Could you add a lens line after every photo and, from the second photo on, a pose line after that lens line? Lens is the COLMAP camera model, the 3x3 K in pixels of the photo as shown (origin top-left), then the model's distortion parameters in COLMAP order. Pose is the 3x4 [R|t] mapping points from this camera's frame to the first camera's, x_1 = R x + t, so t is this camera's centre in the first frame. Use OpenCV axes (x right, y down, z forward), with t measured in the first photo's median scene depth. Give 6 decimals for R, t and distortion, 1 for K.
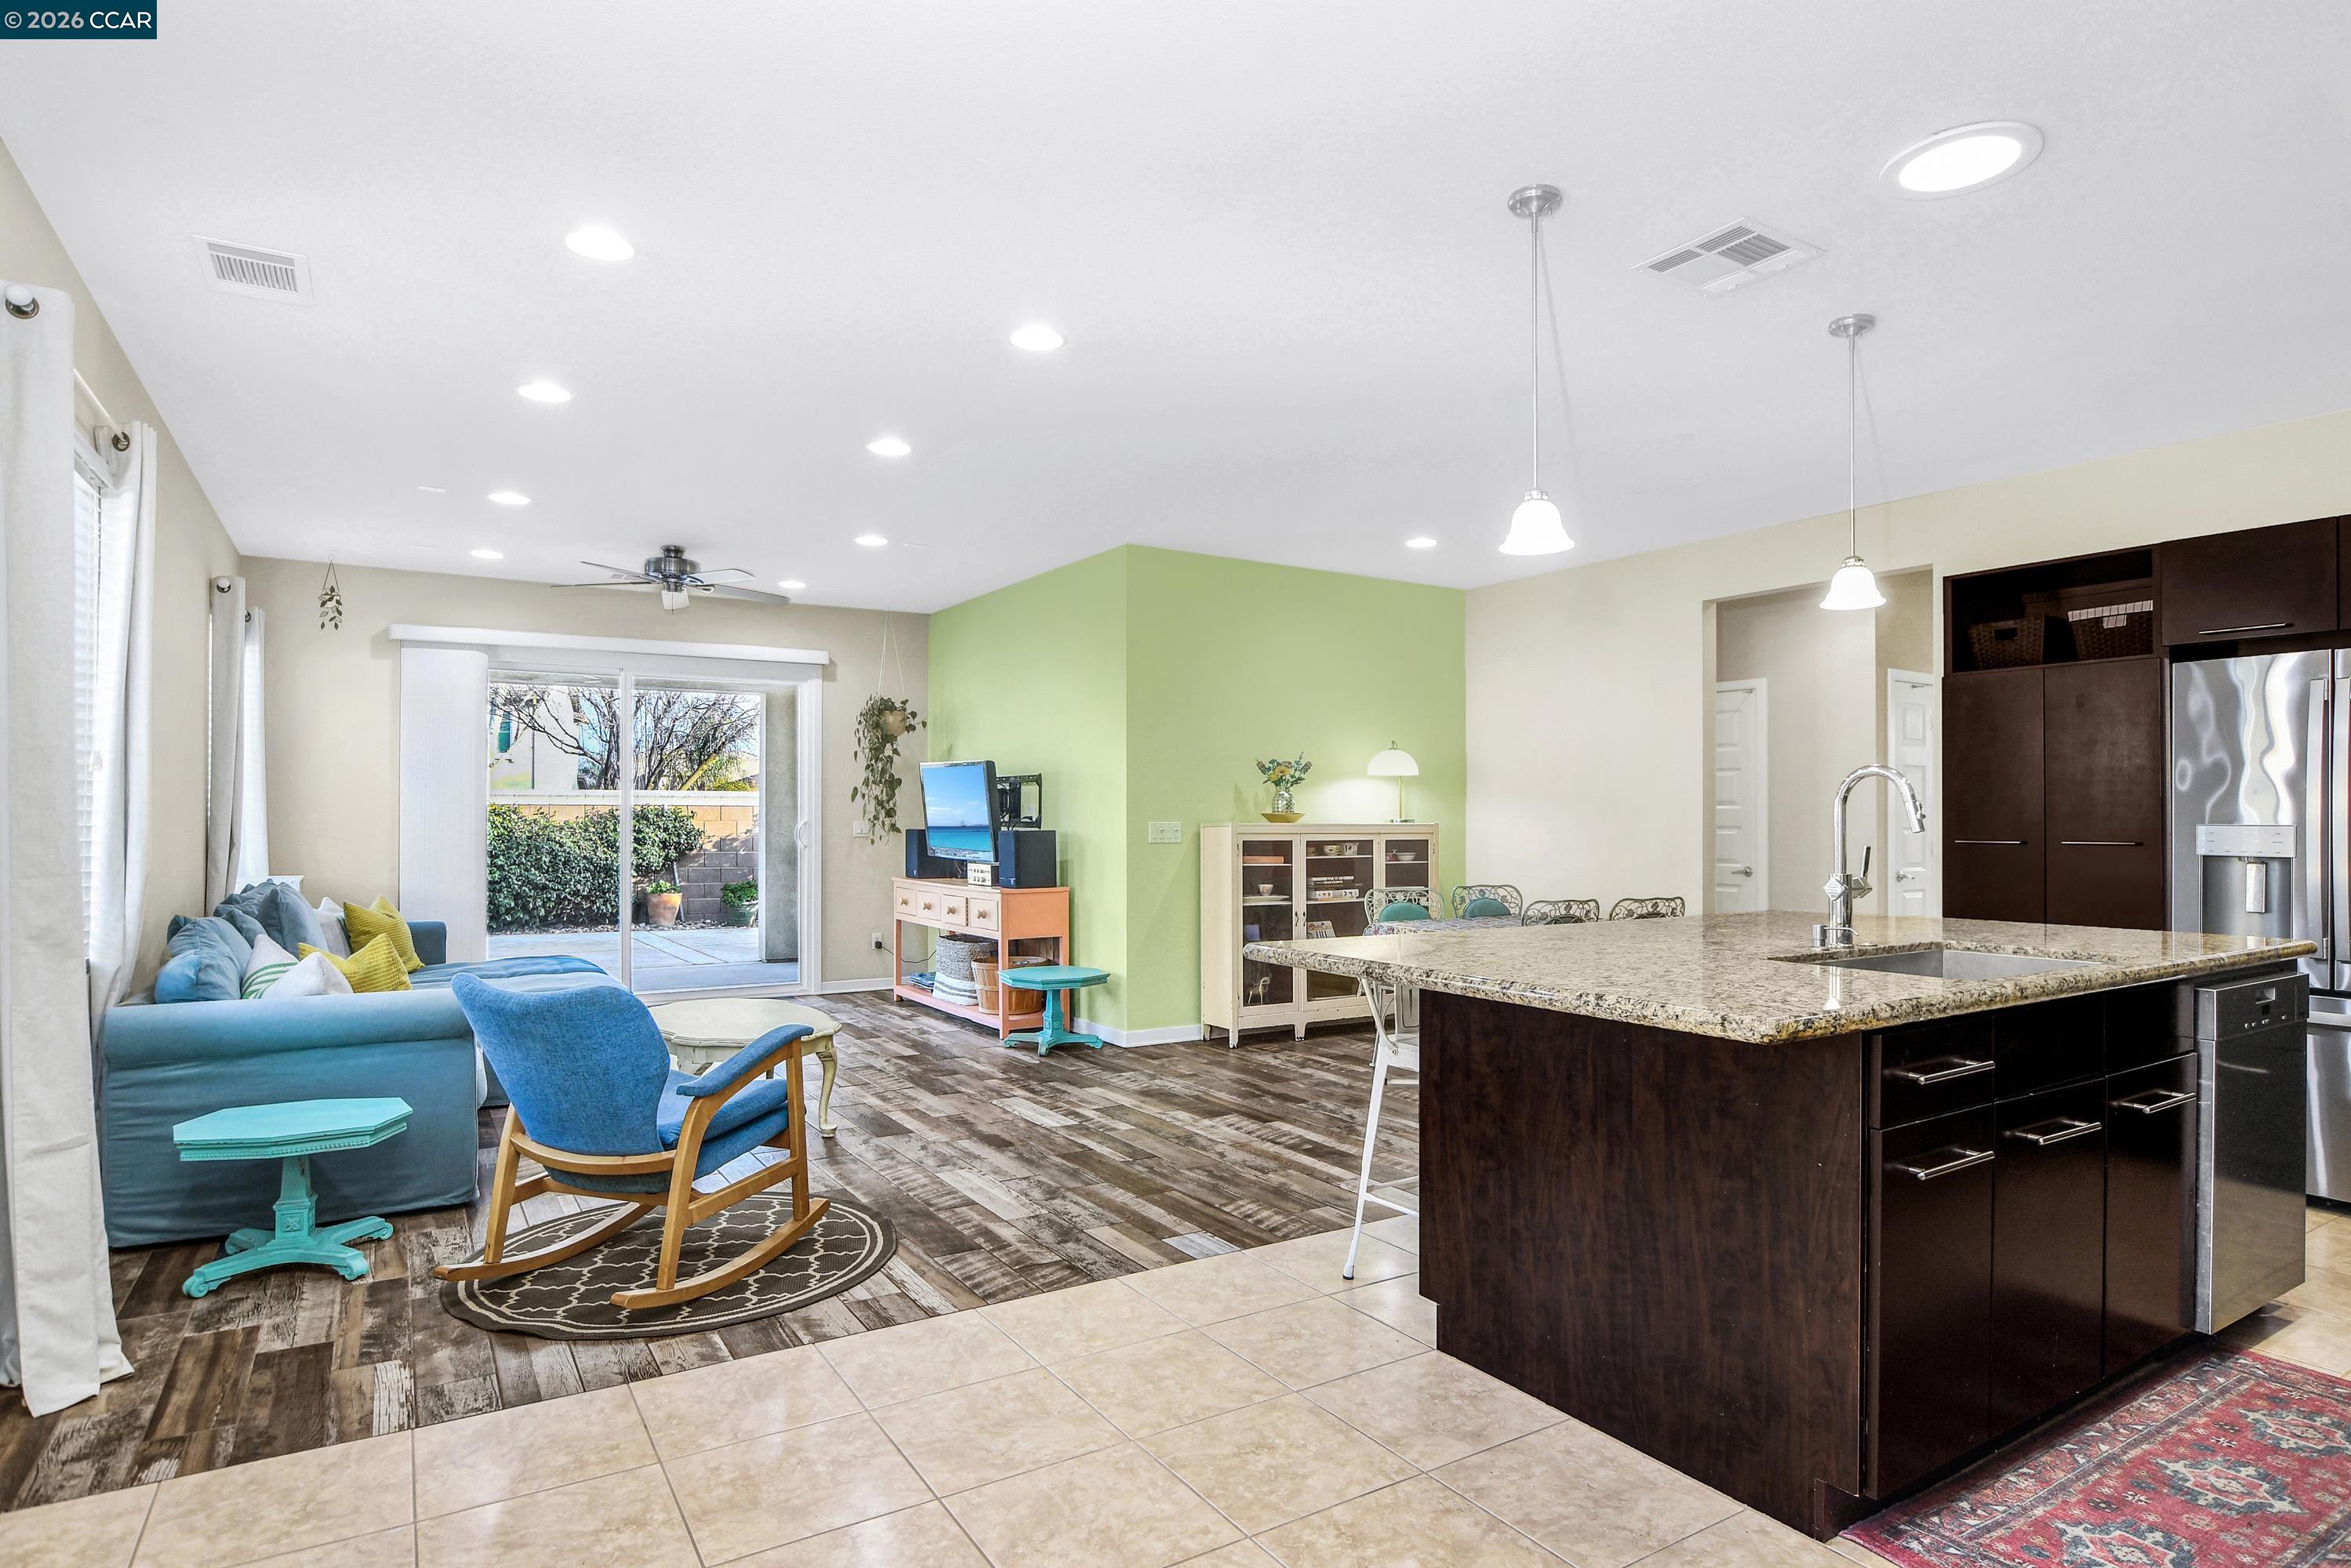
lens RADIAL K [[1262.2, 0, 1195.2], [0, 1262.2, 805.9], [0, 0, 1]] dist [-0.026428, 0.003487]
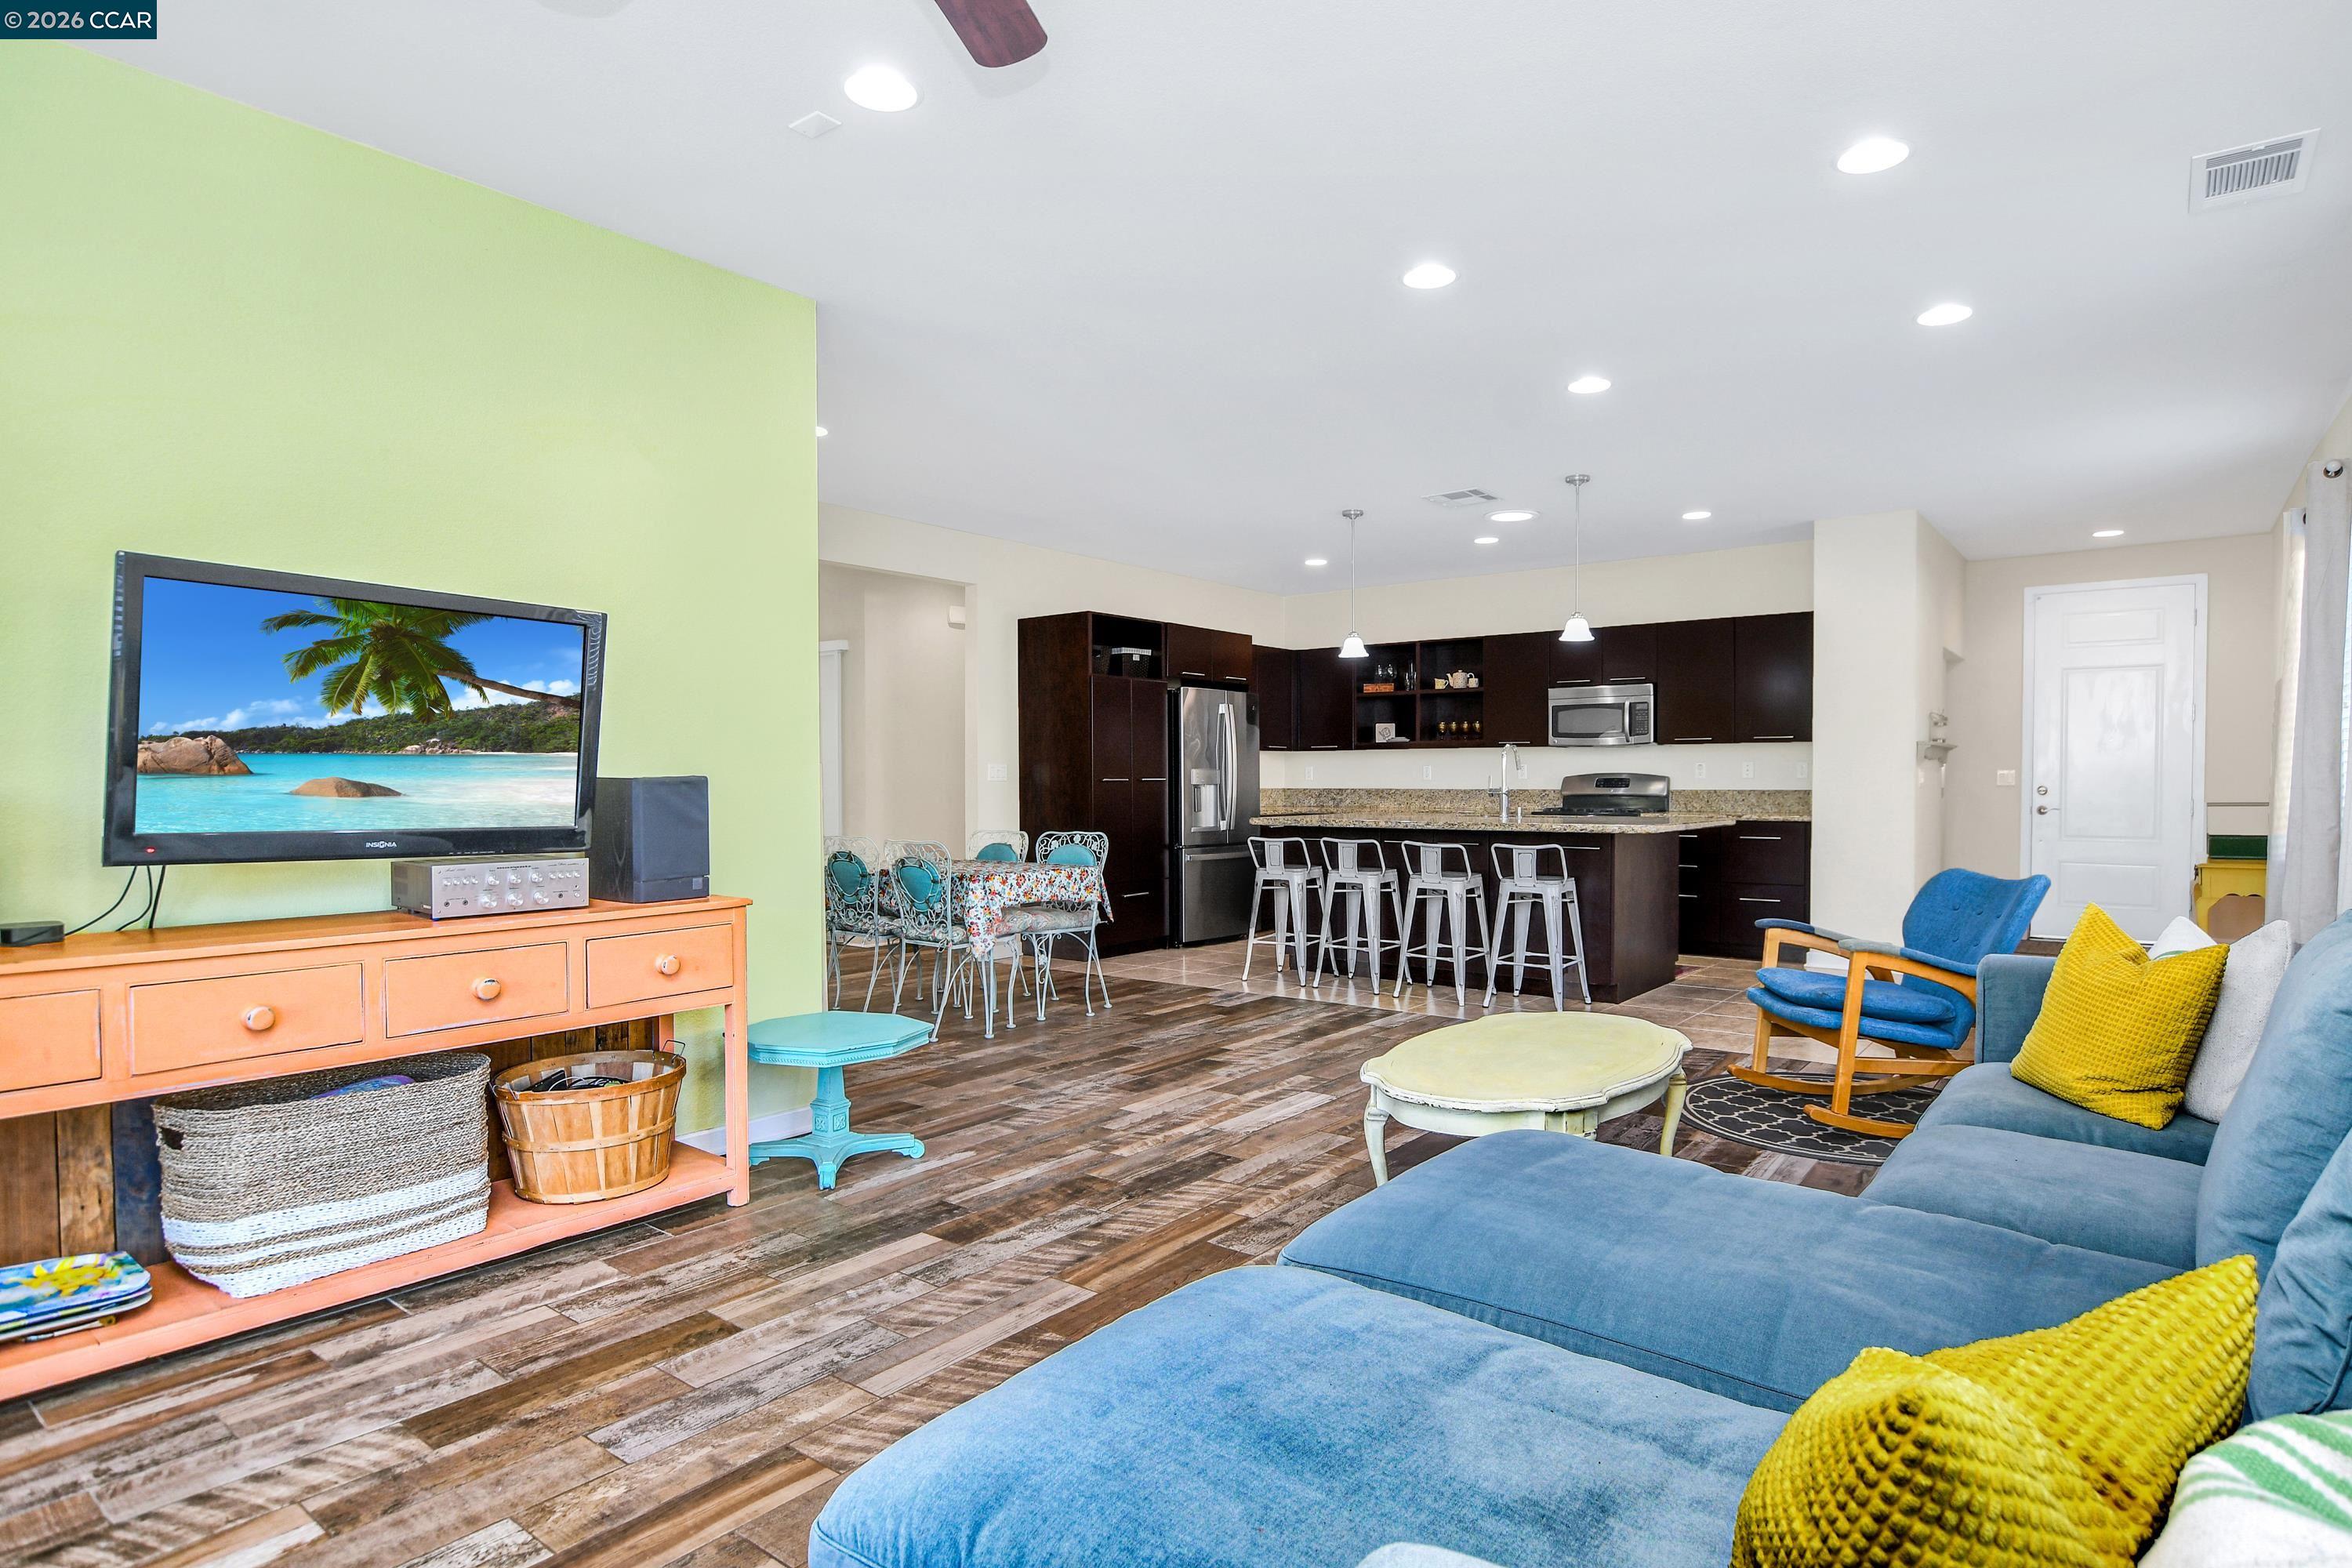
lens RADIAL K [[1262.9, 0, 1195.7], [0, 1262.9, 805.9], [0, 0, 1]] dist [-0.026428, 0.003487]
pose [[-0.329888, -0.021537, 0.943775, -0.892152], [-0.007034, 0.999768, 0.020357, 0.025747], [-0.943994, 0.000077, -0.329963, 1.327786]]
